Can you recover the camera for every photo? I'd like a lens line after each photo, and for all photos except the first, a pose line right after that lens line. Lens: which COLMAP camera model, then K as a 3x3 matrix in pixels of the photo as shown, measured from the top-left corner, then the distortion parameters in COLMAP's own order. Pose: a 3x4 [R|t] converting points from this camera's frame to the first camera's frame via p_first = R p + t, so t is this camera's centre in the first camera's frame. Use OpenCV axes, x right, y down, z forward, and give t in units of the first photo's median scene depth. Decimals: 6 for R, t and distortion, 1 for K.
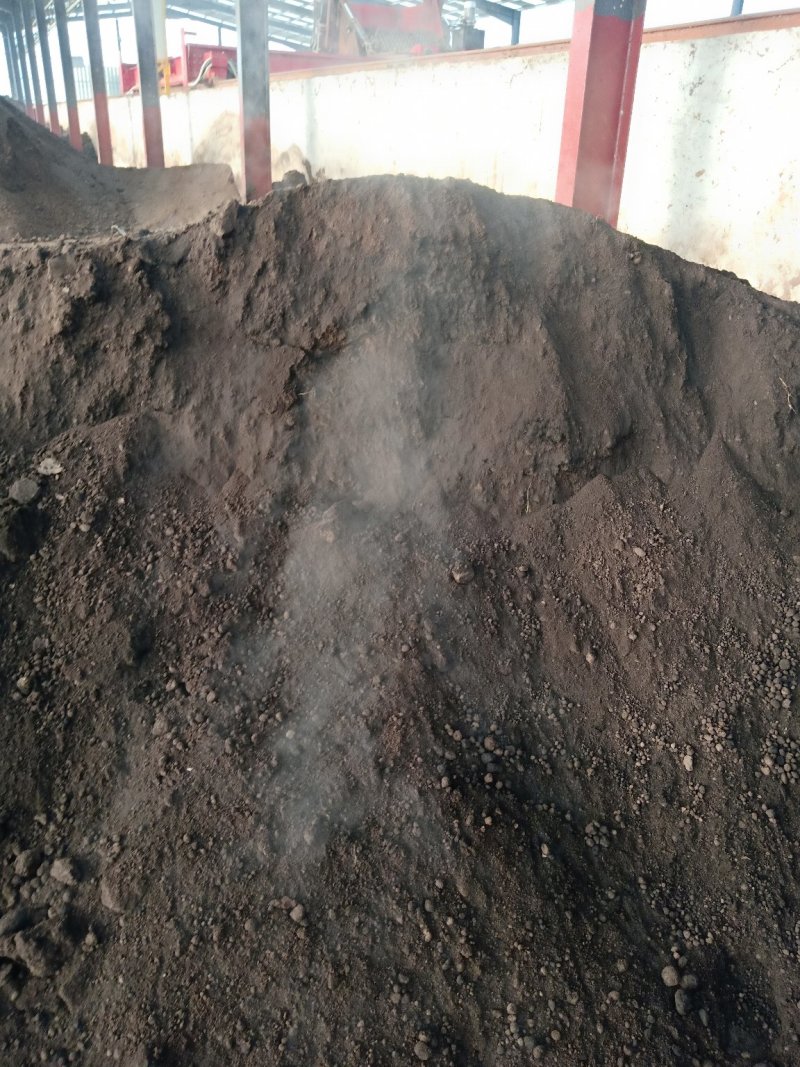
lens RADIAL K [[885.3, 0, 399.7], [0, 885.3, 530.6], [0, 0, 1]] dist [-0.015079, -0.009186]
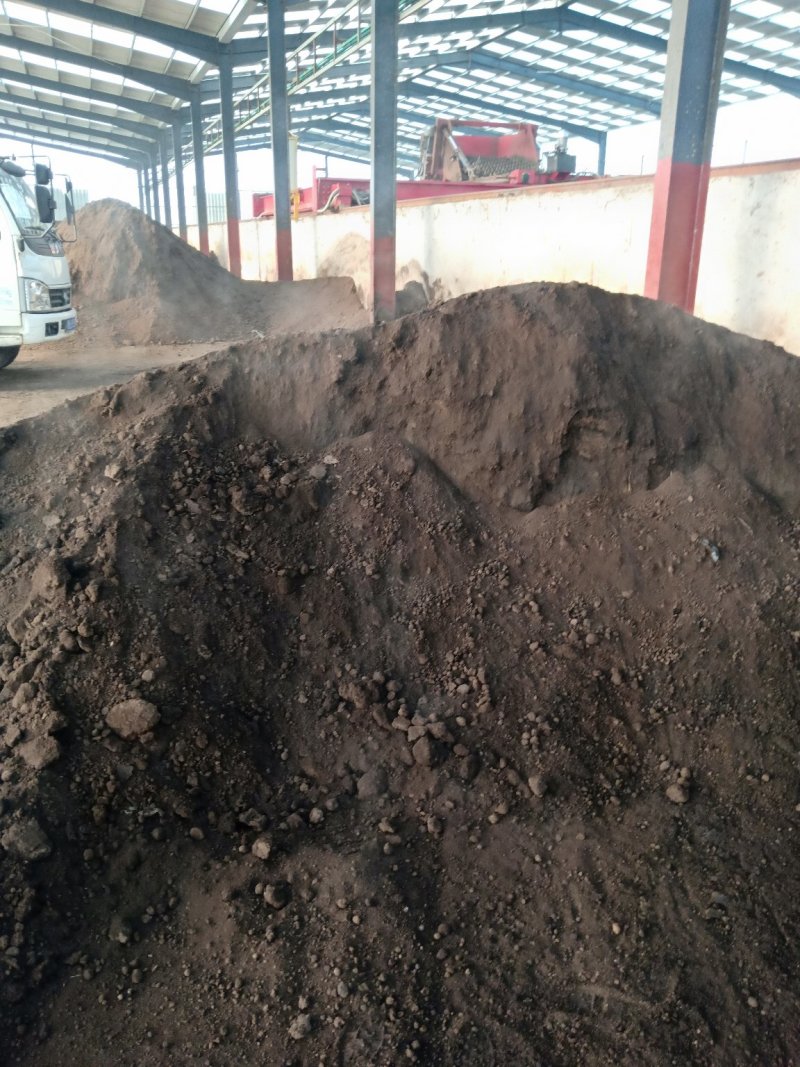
lens RADIAL K [[882.1, 0, 361.6], [0, 882.1, 531.7], [0, 0, 1]] dist [0.085434, -0.250216]
pose [[0.991030, 0.009722, -0.133285, -0.054029], [-0.024230, 0.993893, -0.107659, 0.111387], [0.131425, 0.109923, 0.985213, -0.284735]]
